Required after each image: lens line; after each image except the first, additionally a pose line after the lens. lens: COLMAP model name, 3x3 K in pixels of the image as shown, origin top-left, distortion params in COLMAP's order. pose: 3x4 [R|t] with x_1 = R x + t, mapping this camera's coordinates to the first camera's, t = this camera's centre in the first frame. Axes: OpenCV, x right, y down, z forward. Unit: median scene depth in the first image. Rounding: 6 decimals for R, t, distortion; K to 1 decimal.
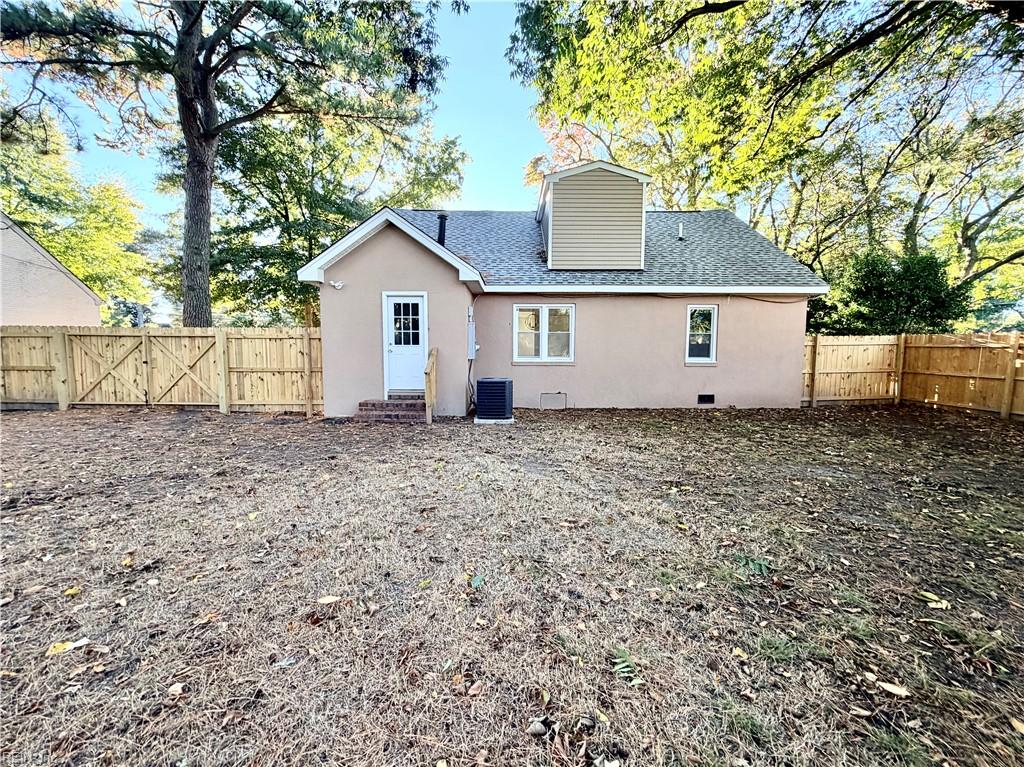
lens RADIAL K [[412.7, 0, 512.4], [0, 412.7, 387.5], [0, 0, 1]] dist [0.013959, 0.000897]
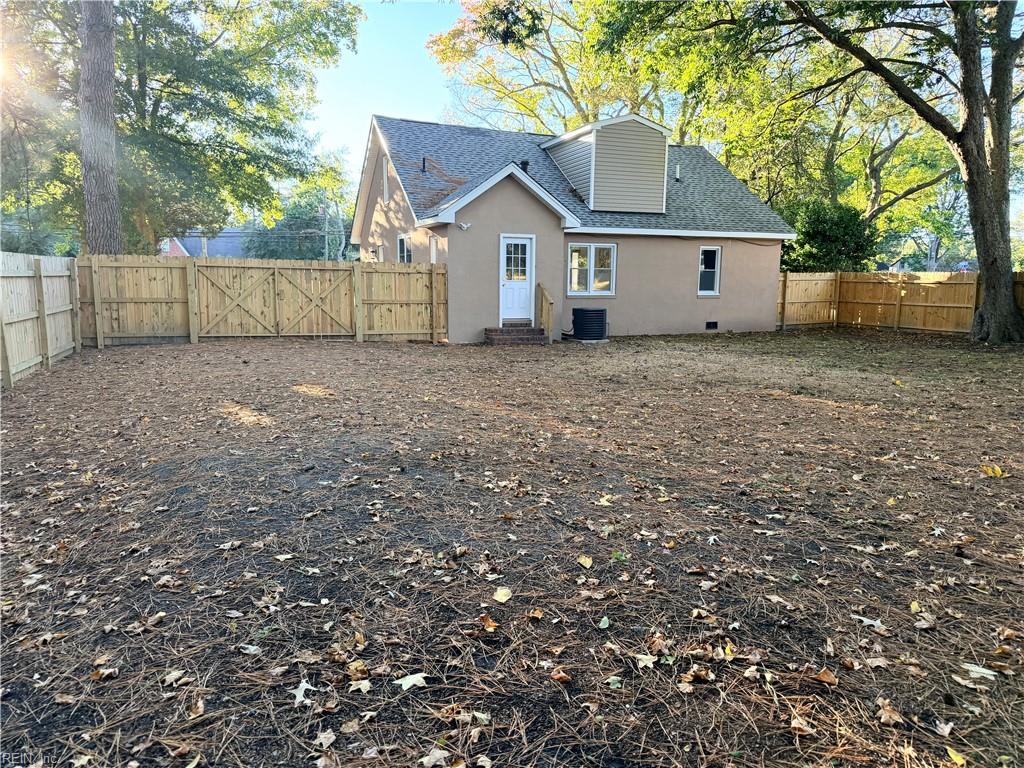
lens RADIAL K [[720.1, 0, 513.4], [0, 720.1, 386.7], [0, 0, 1]] dist [0.081033, -0.007979]
pose [[0.929521, -0.048654, 0.365547, -0.846744], [0.028997, 0.997832, 0.059076, 0.064704], [-0.367629, -0.044312, 0.928916, -0.748950]]
